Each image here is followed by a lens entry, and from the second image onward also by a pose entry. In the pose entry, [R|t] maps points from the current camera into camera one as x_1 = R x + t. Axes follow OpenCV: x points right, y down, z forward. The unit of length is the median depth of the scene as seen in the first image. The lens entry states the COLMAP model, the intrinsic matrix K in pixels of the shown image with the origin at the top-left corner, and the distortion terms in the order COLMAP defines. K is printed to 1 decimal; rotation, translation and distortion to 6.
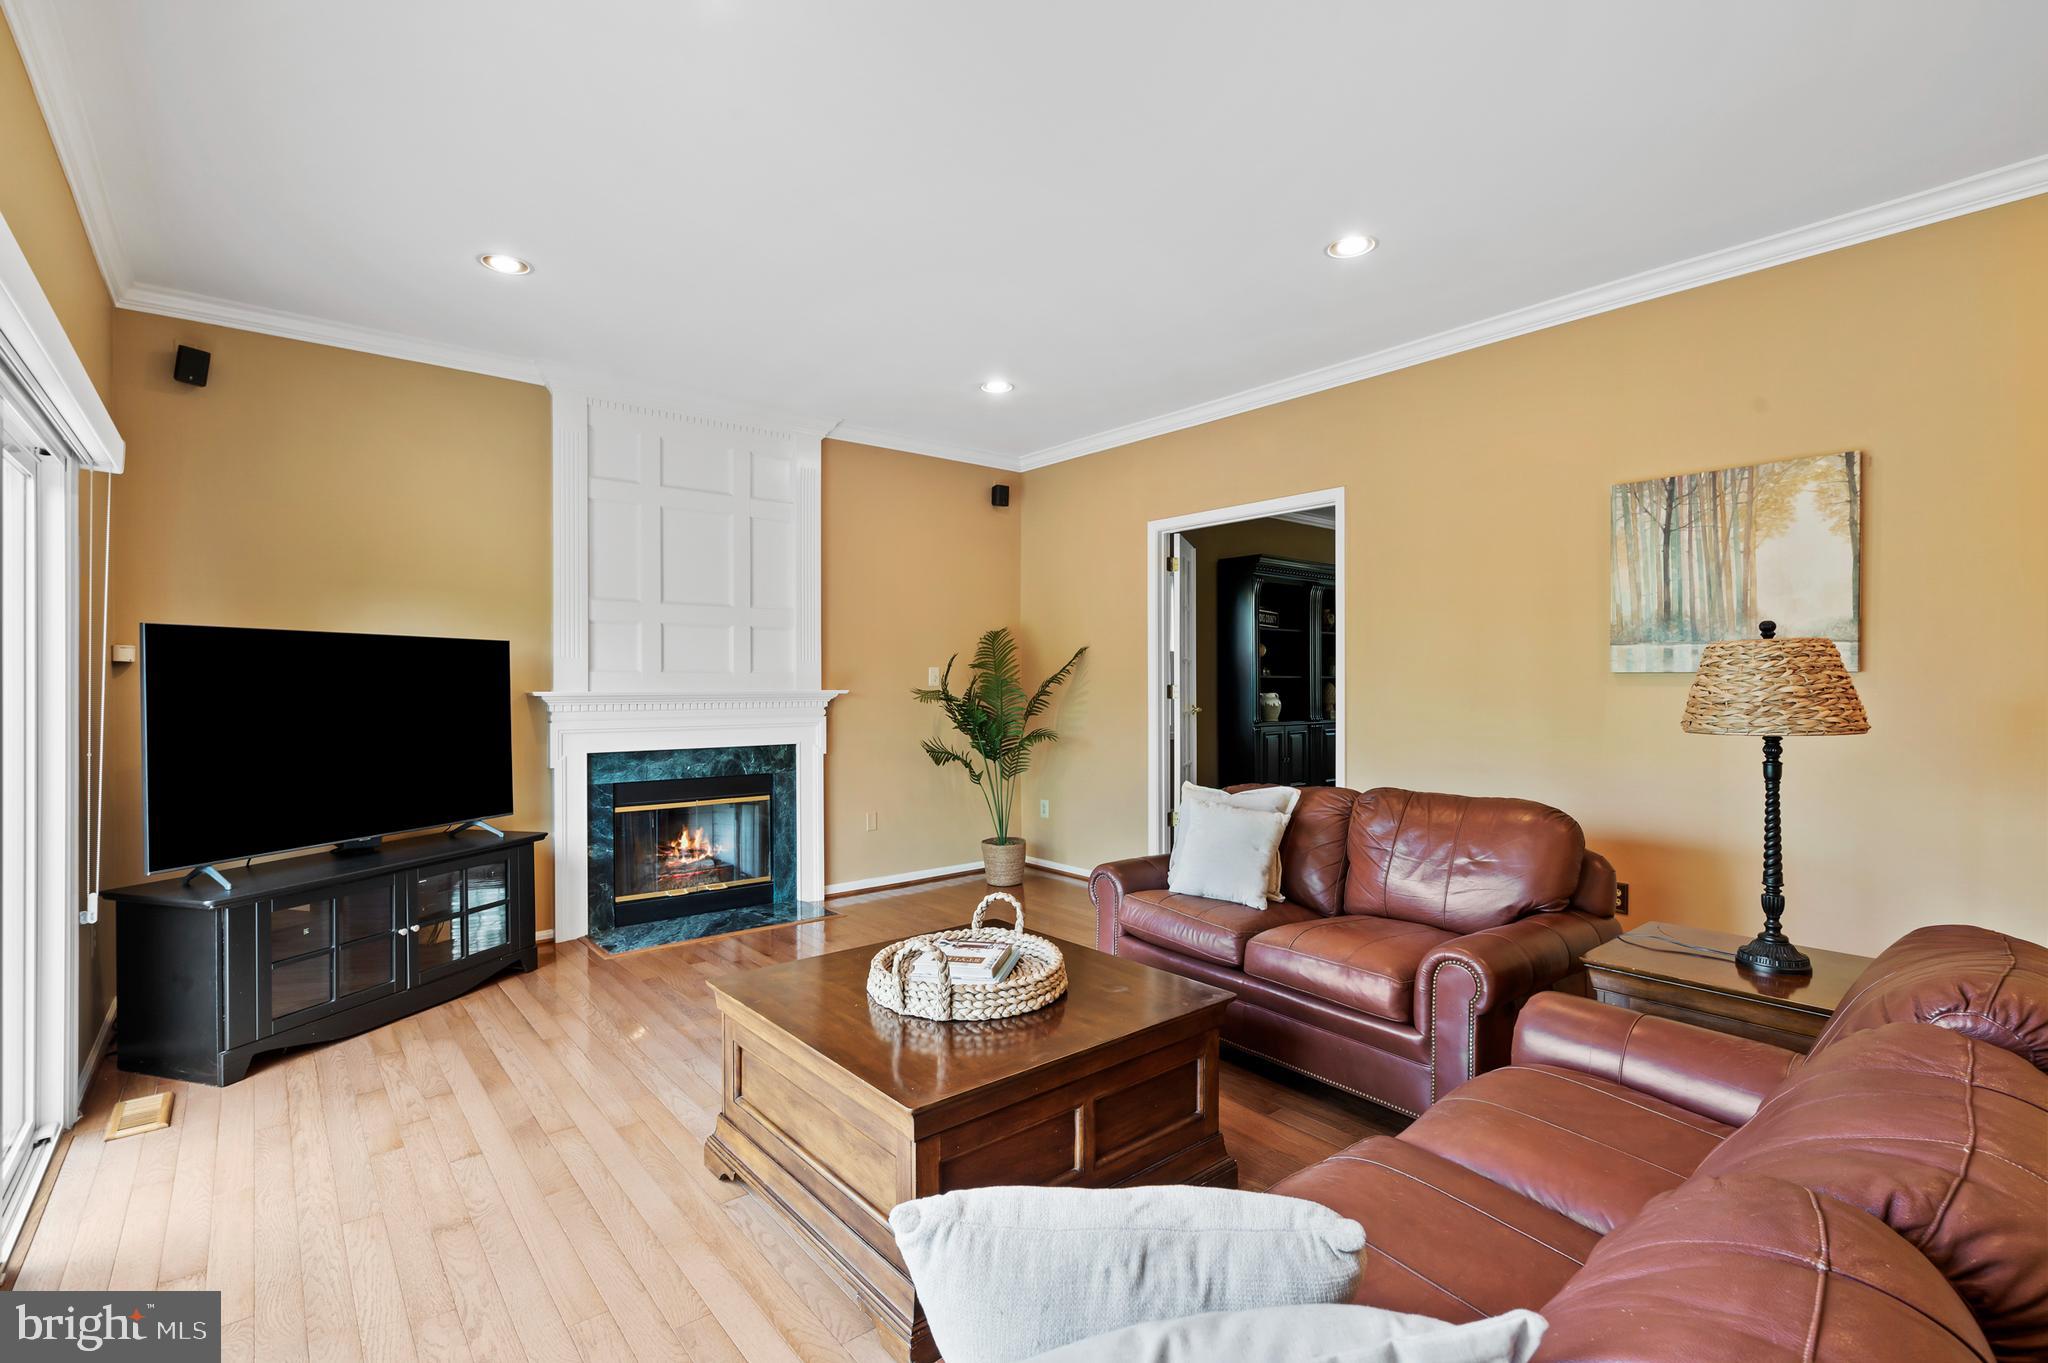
lens RADIAL K [[936.6, 0, 1020.6], [0, 936.6, 676.1], [0, 0, 1]] dist [0.000695, 0.000450]
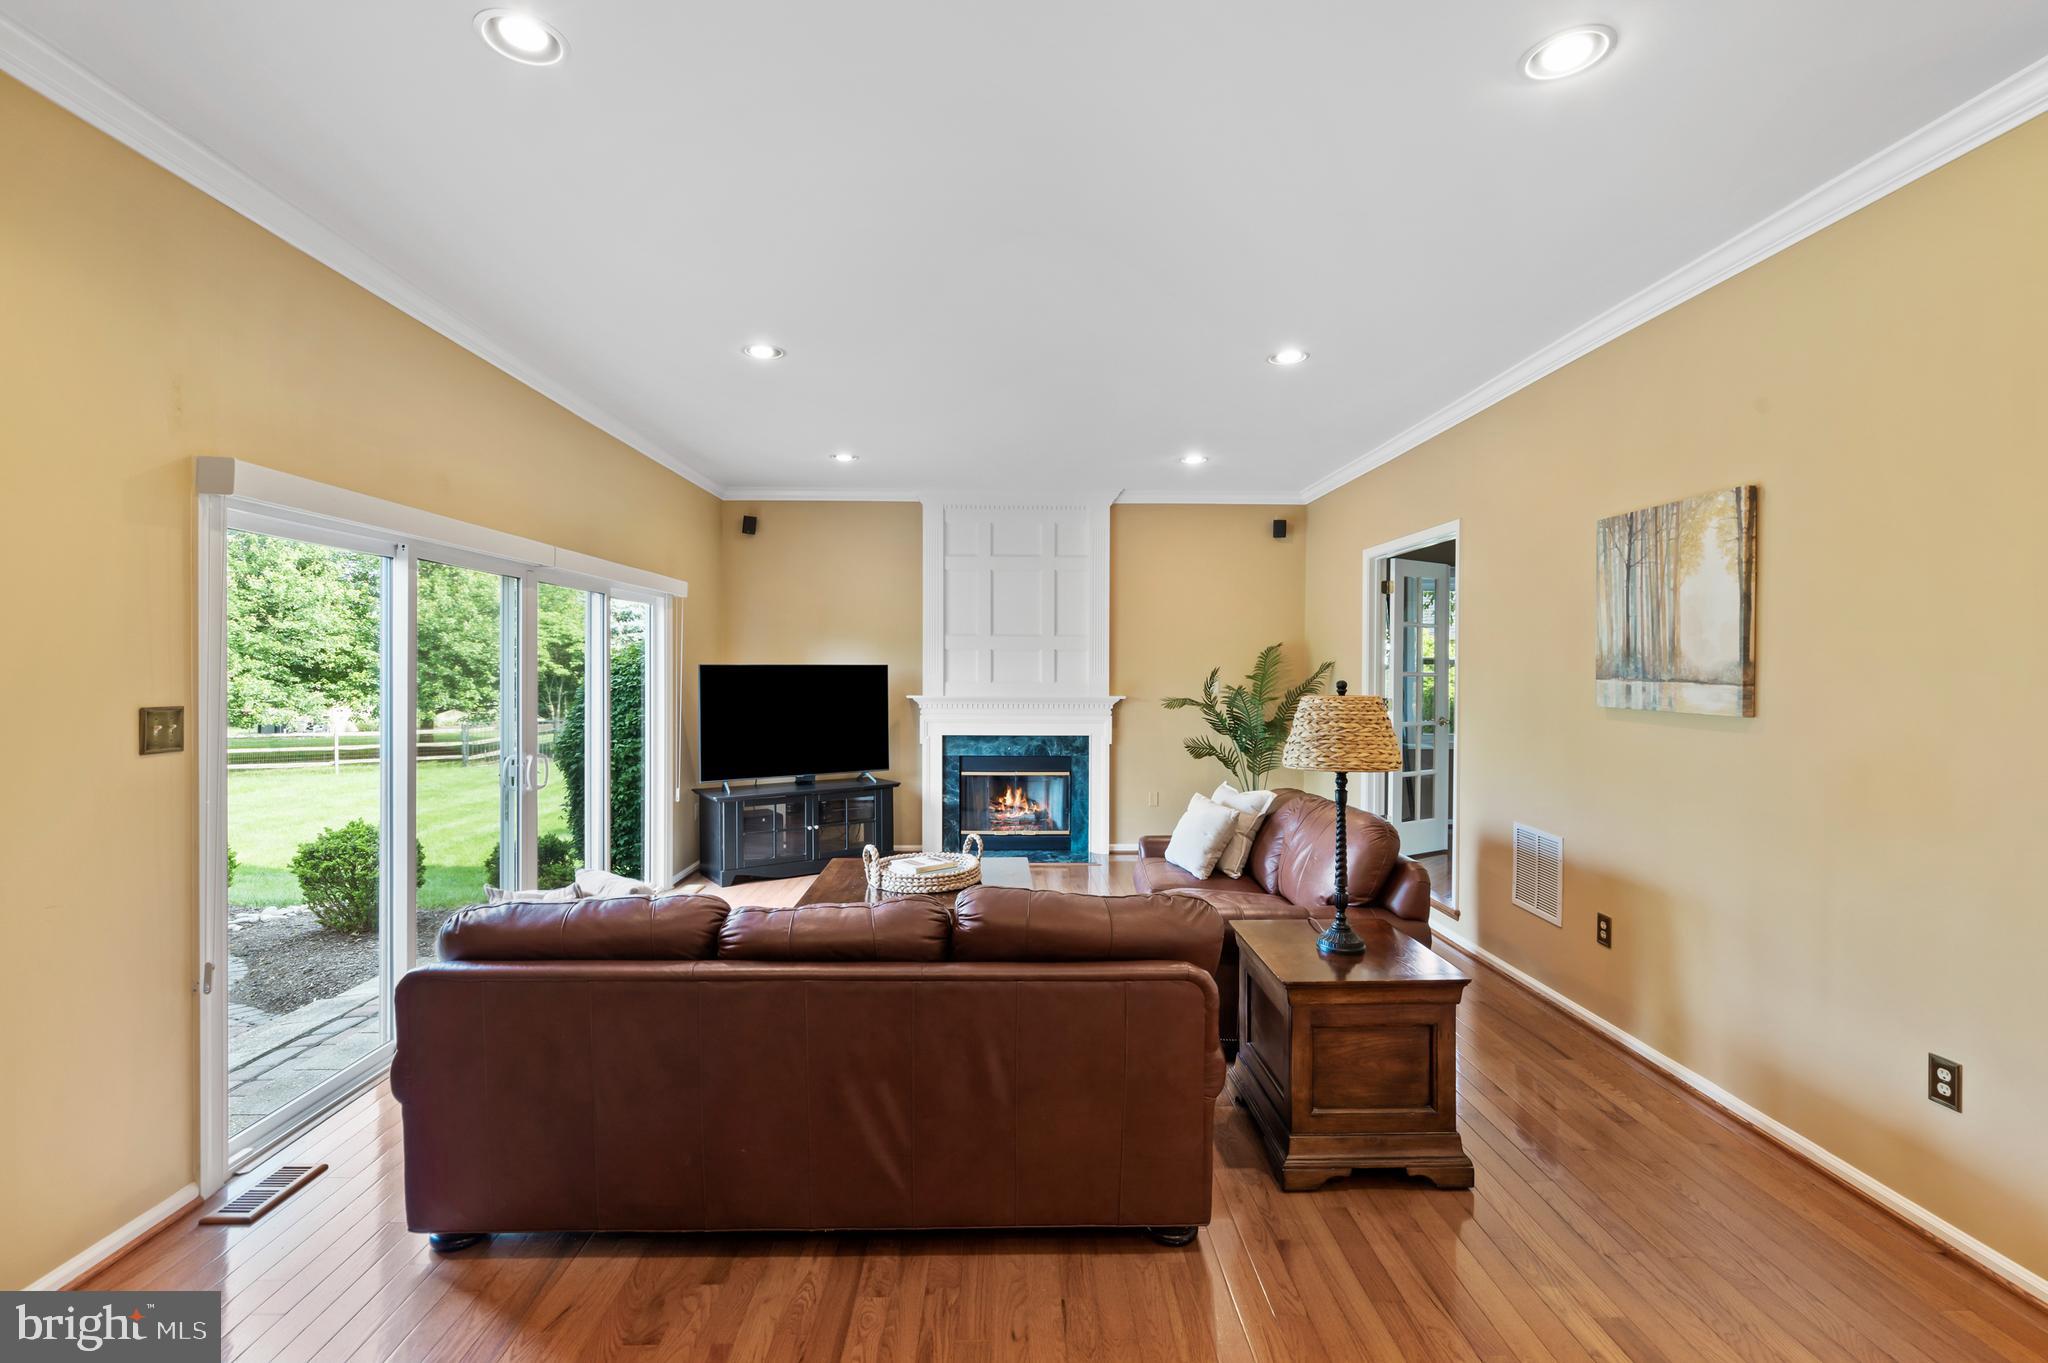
lens RADIAL K [[938.8, 0, 1022.8], [0, 938.8, 672.6], [0, 0, 1]] dist [0.000515, 0.000906]
pose [[0.784644, 0.008276, -0.619891, 0.611874], [-0.000257, 0.999915, 0.013024, -0.042055], [0.619947, -0.010060, 0.784579, -0.137912]]
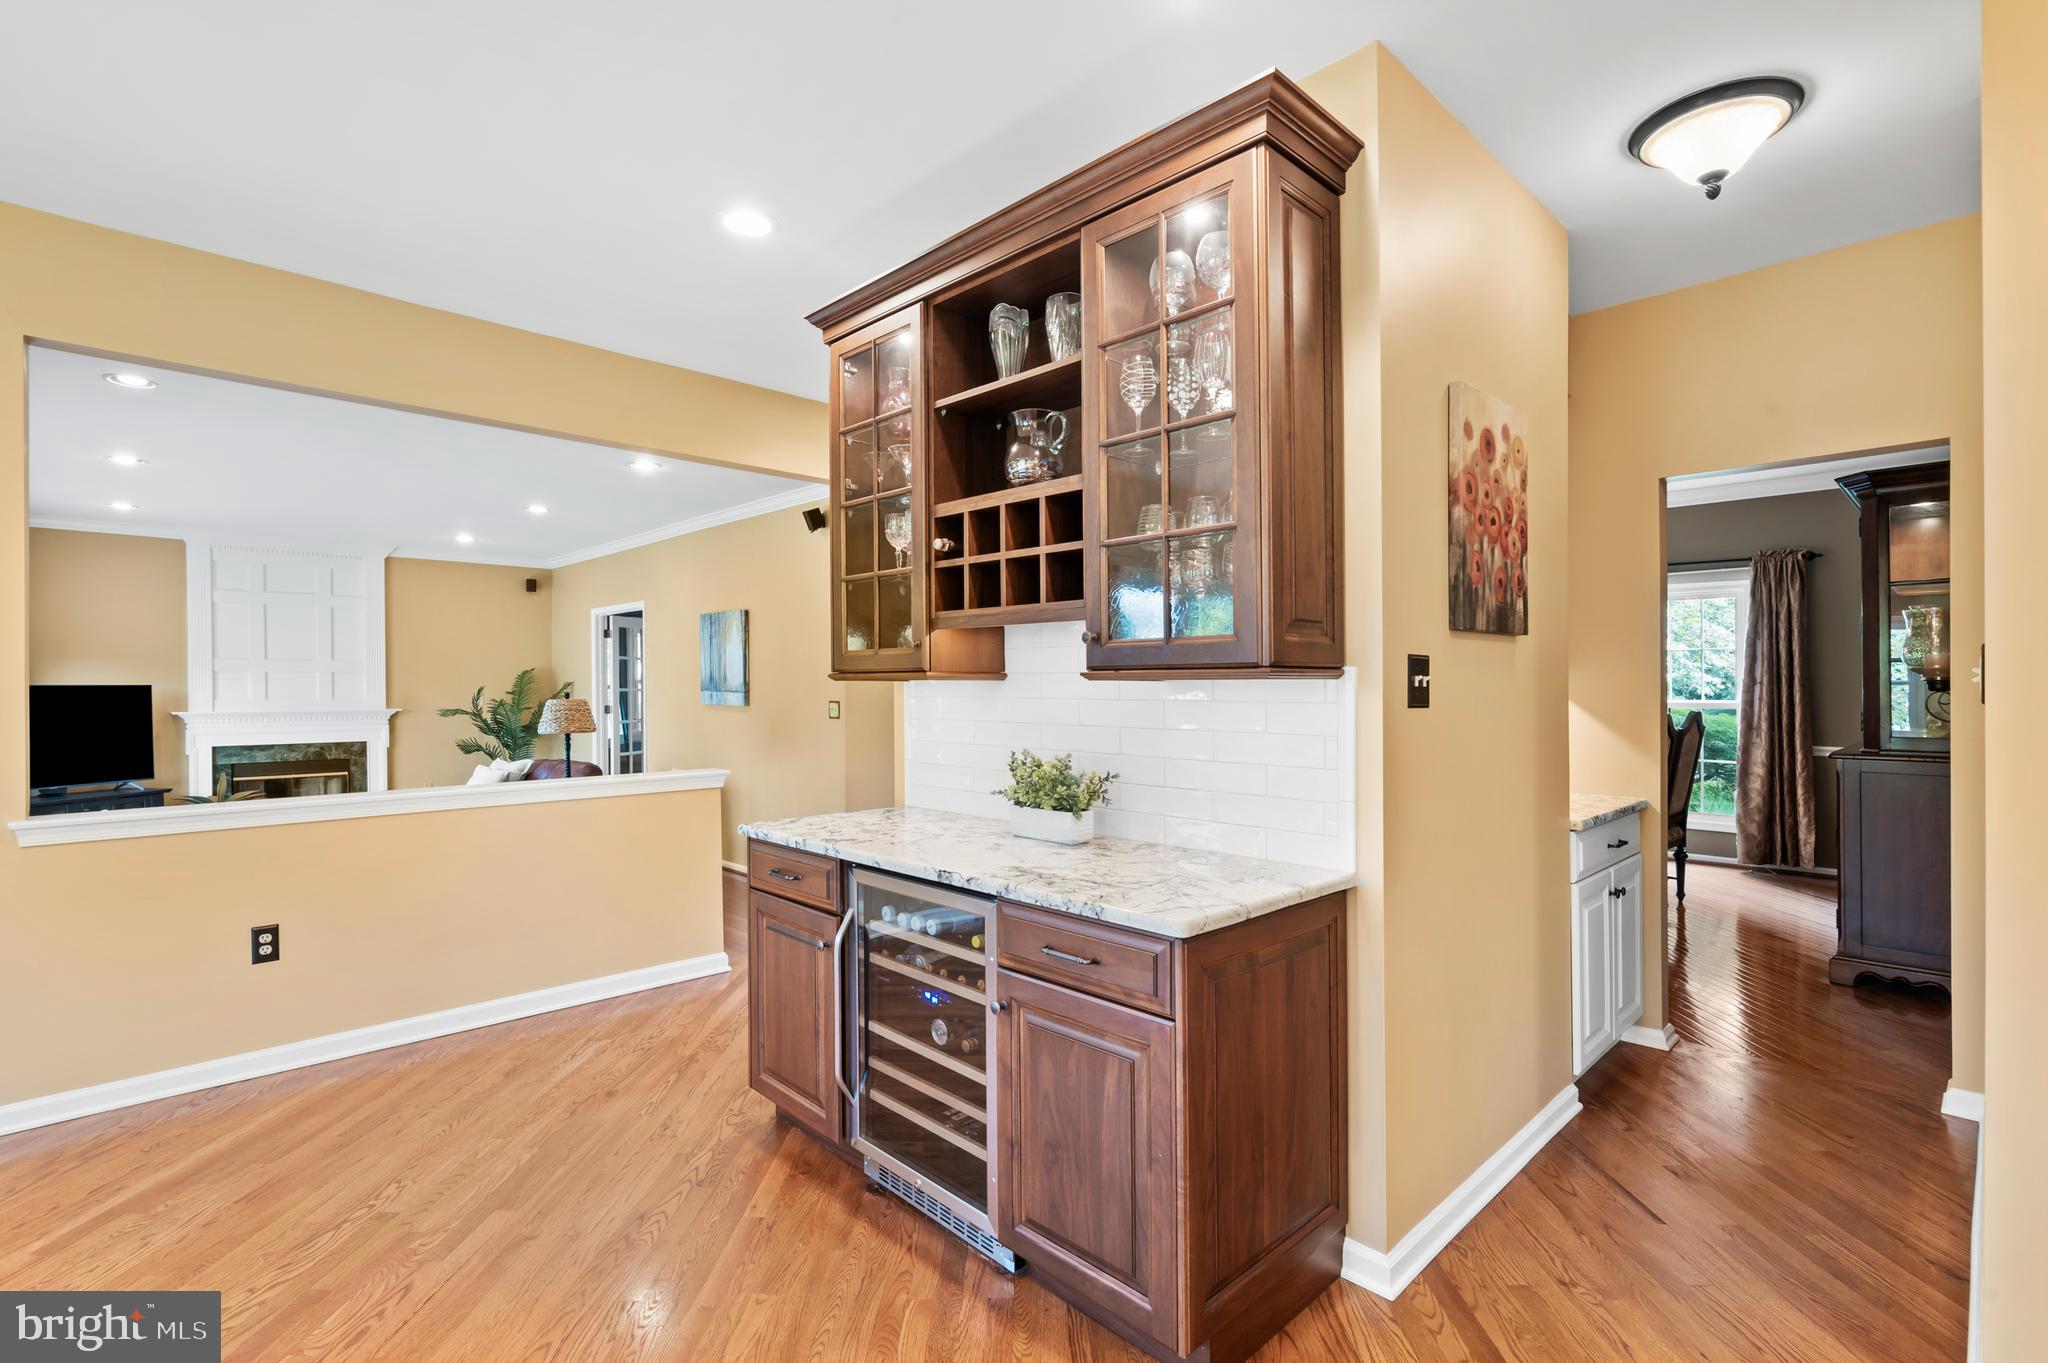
lens RADIAL K [[939.7, 0, 1020.4], [0, 939.7, 687.5], [0, 0, 1]] dist [0.000143, 0.000825]
pose [[0.996765, 0.000521, 0.080374, 0.926134], [-0.001333, 0.999949, 0.010051, -0.049514], [-0.080365, -0.010125, 0.996714, -0.900690]]
